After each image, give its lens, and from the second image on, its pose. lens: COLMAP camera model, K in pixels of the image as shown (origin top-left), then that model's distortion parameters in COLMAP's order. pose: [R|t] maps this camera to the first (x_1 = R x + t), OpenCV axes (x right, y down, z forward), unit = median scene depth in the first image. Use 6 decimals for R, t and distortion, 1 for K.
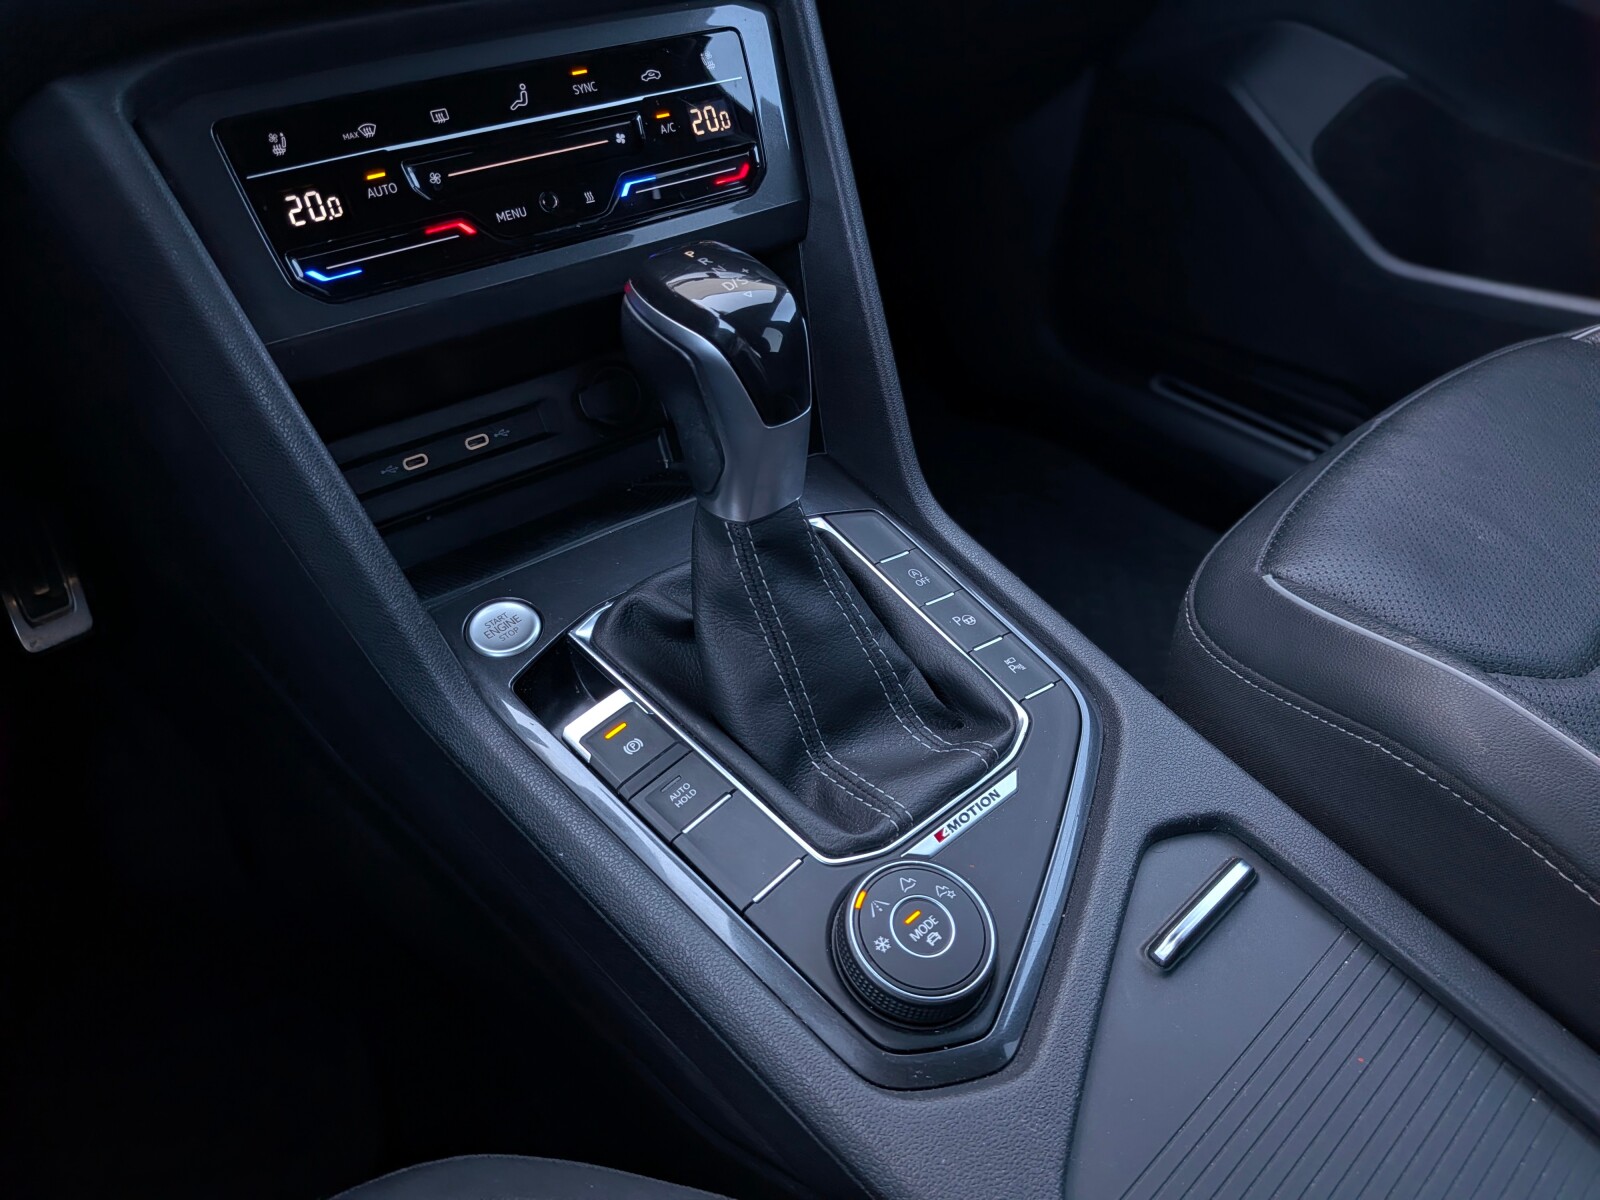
lens RADIAL K [[1167.6, 0, 785.9], [0, 1167.6, 588.7], [0, 0, 1]] dist [0.048894, -0.103034]
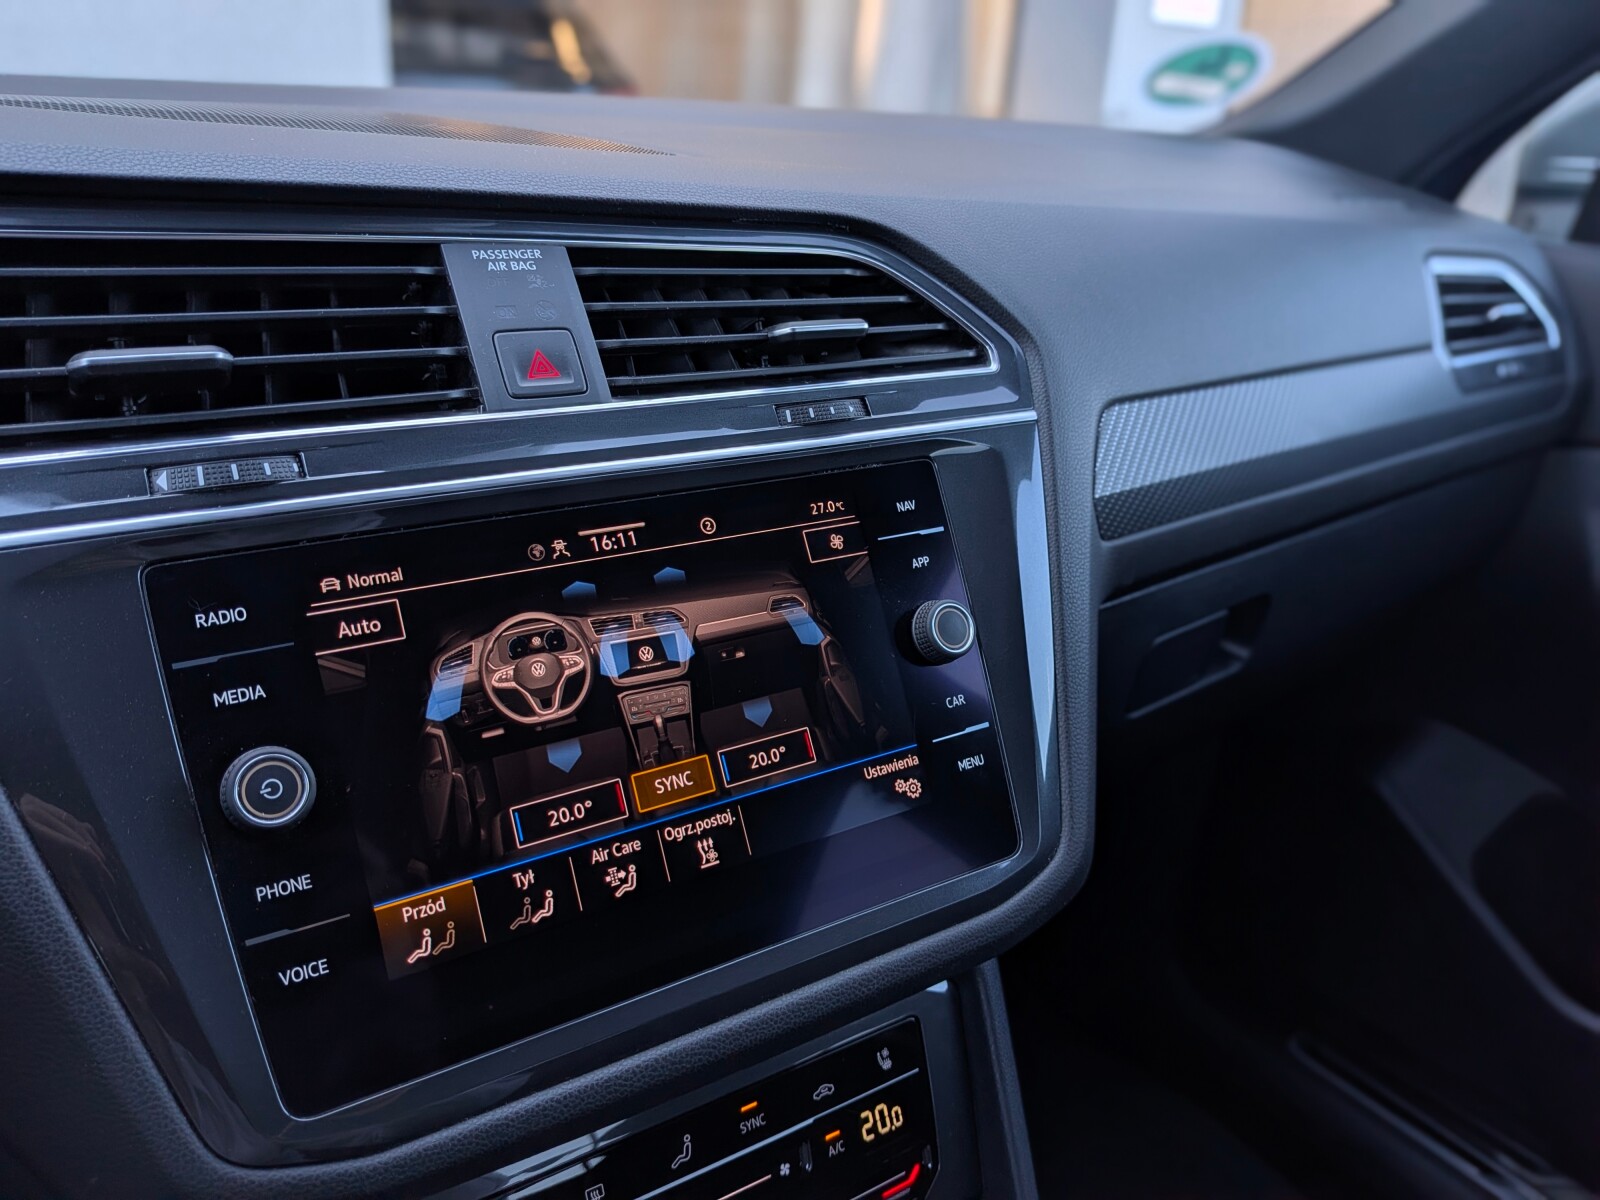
lens RADIAL K [[1167.6, 0, 778.3], [0, 1167.6, 565.0], [0, 0, 1]] dist [0.048894, -0.103034]
pose [[0.994403, 0.079029, -0.070120, -0.119719], [-0.096081, 0.952469, -0.289085, -0.565651], [0.043941, 0.294204, 0.954732, 0.006999]]
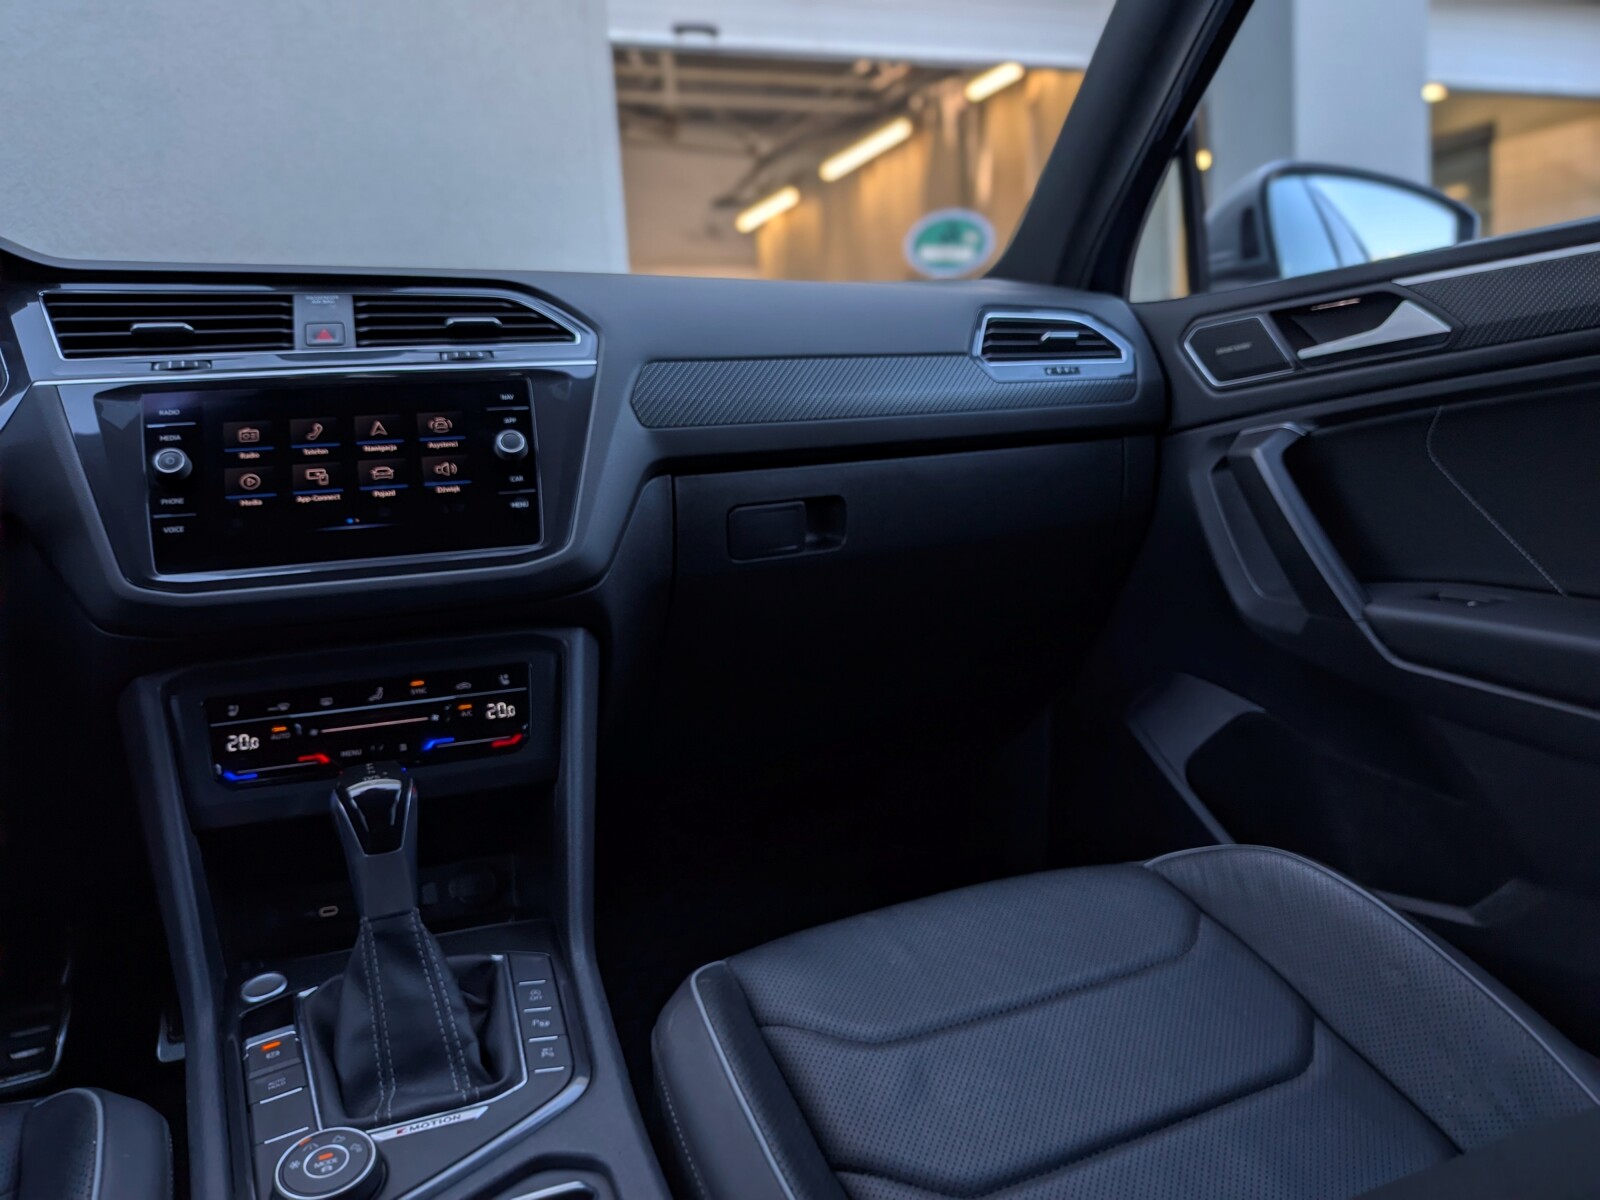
lens RADIAL K [[1167.6, 0, 838.6], [0, 1167.6, 596.9], [0, 0, 1]] dist [0.048894, -0.103034]
pose [[0.951469, -0.012591, -0.307487, 0.989051], [-0.143112, 0.866448, -0.478317, 0.219991], [0.272444, 0.499109, 0.822596, -0.383733]]
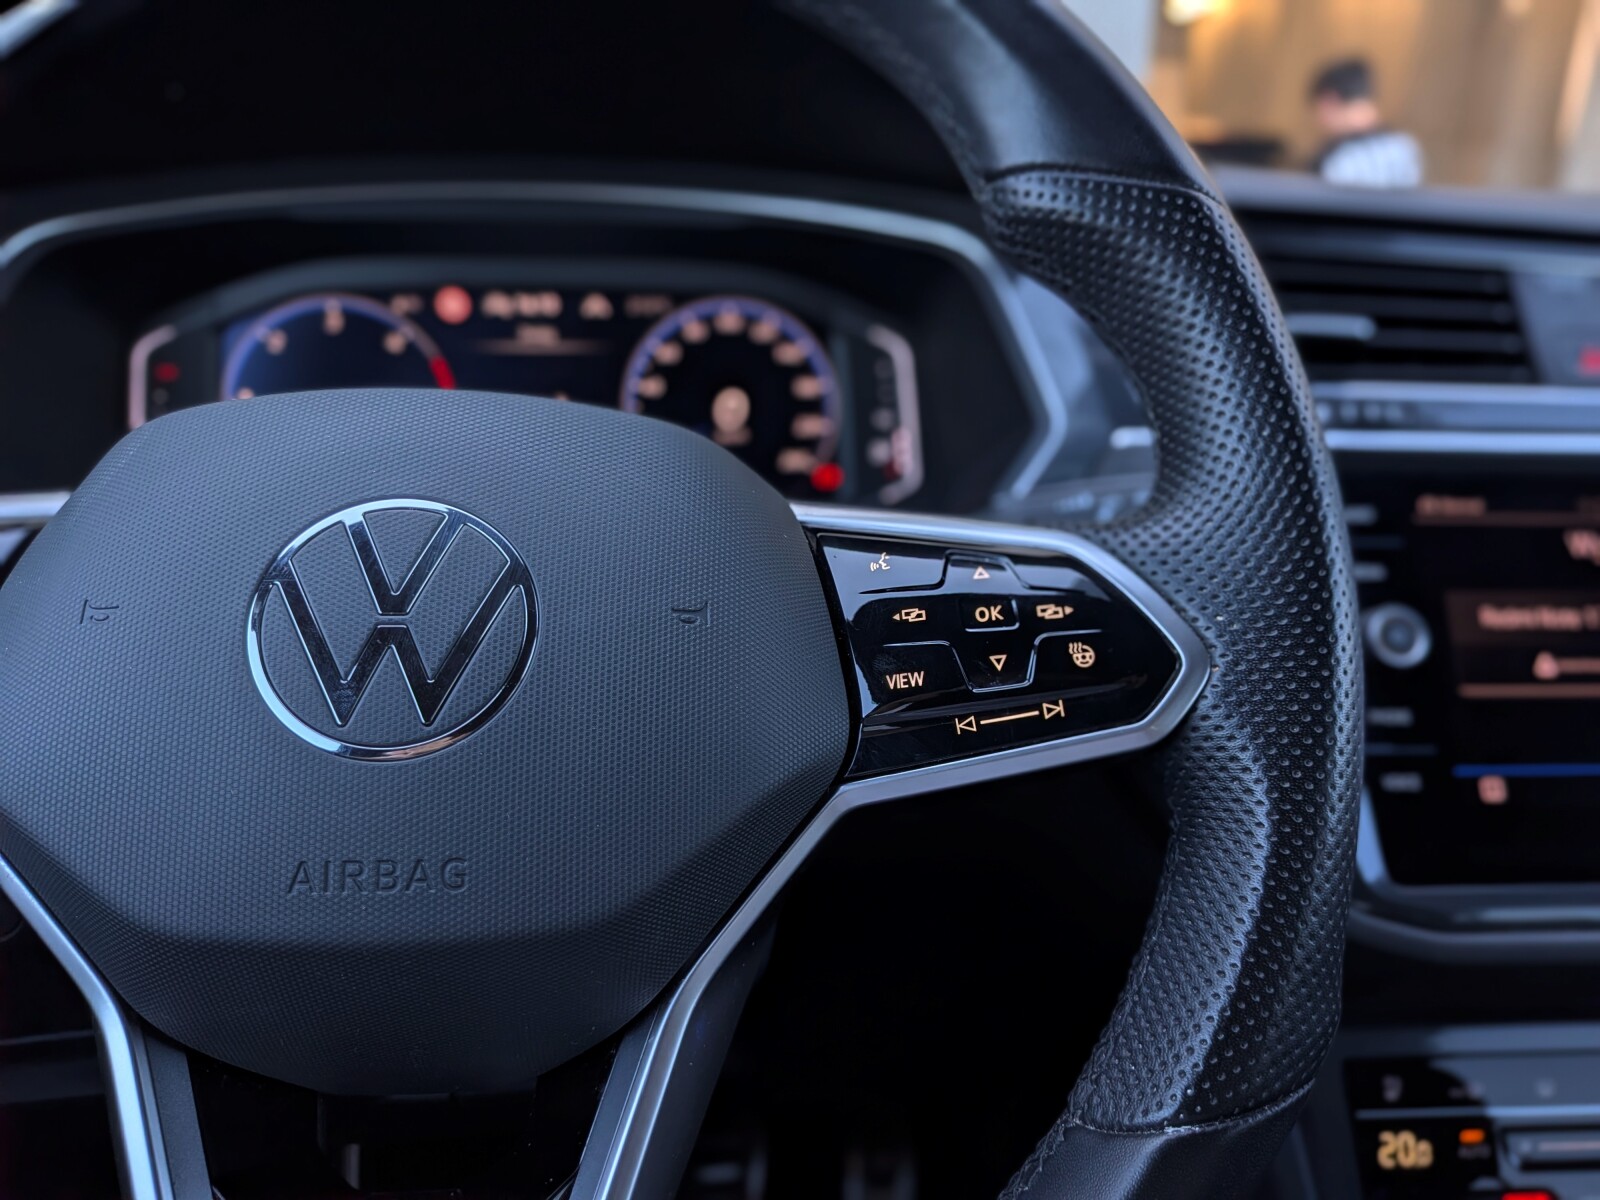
lens RADIAL K [[1167.6, 0, 812.7], [0, 1167.6, 613.1], [0, 0, 1]] dist [0.048894, -0.103034]
pose [[0.824415, 0.181985, -0.535930, -0.325667], [-0.365389, 0.894268, -0.258409, -0.257023], [0.432239, 0.408859, 0.803744, -0.219427]]
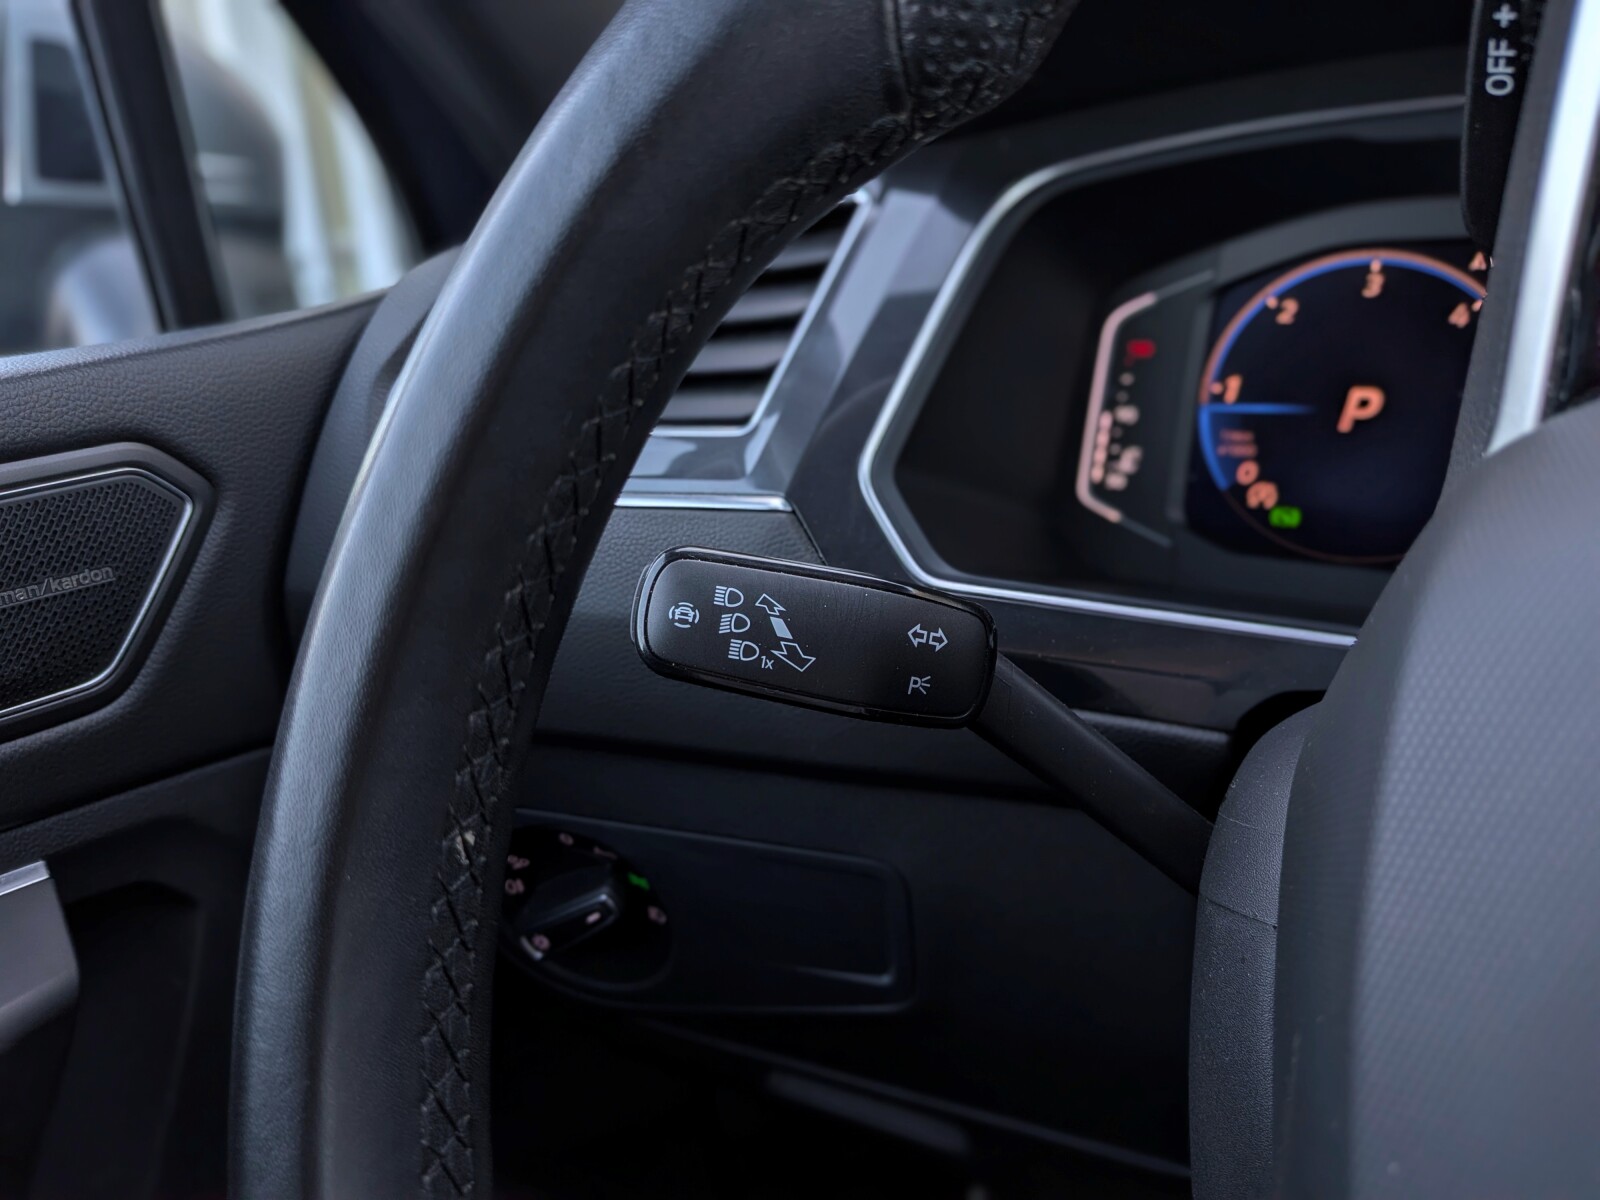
lens RADIAL K [[1167.6, 0, 811.8], [0, 1167.6, 578.7], [0, 0, 1]] dist [0.048894, -0.103034]
pose [[0.326511, 0.305981, -0.894296, -0.661597], [-0.547534, 0.832464, 0.084919, -0.312552], [0.770453, 0.461930, 0.439344, -0.189328]]
